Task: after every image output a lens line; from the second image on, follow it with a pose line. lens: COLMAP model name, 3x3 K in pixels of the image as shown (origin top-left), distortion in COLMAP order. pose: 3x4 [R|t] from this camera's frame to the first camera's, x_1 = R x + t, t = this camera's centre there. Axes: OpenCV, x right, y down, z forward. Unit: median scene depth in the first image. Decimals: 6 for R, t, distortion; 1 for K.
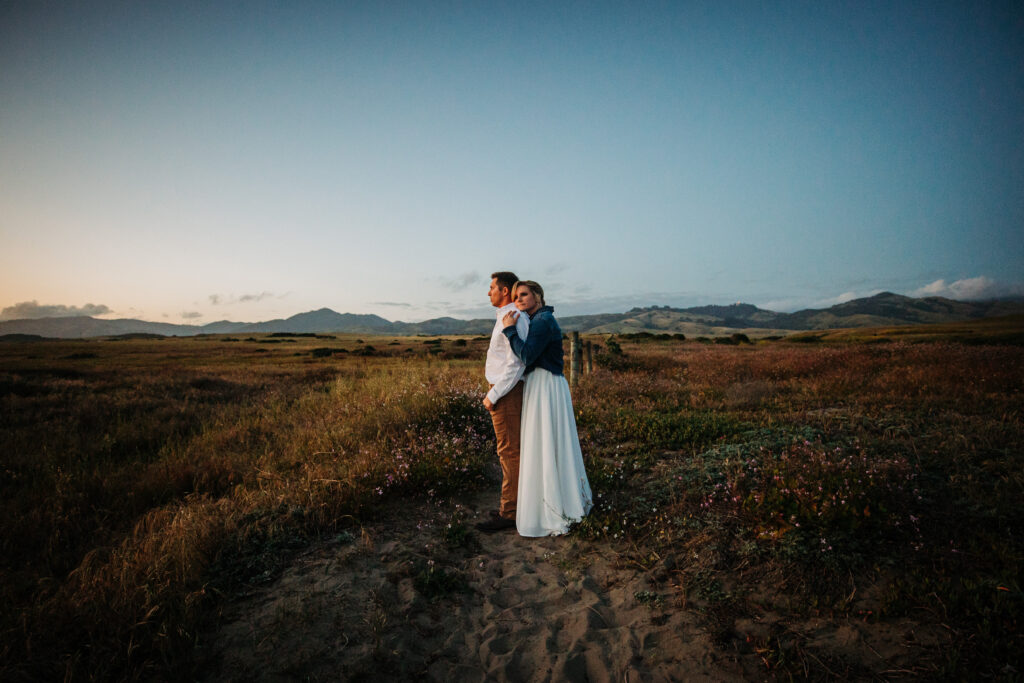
lens RADIAL K [[473.5, 0, 503.0], [0, 473.5, 360.0], [0, 0, 1]] dist [-0.032193, 0.000154]
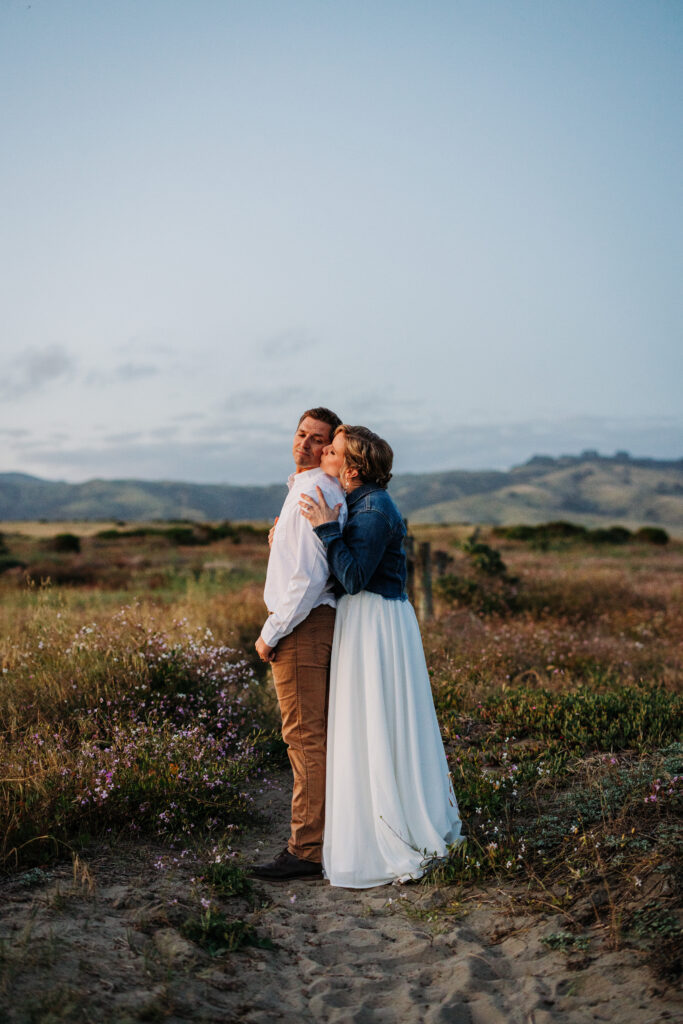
lens RADIAL K [[1452.0, 0, 341.2], [0, 1452.0, 512.2], [0, 0, 1]] dist [0.010002, 0.000000]
pose [[0.990309, 0.015440, 0.138017, -0.185128], [-0.006717, 0.997963, -0.063447, 0.043176], [-0.138716, 0.061905, 0.988396, -0.651747]]
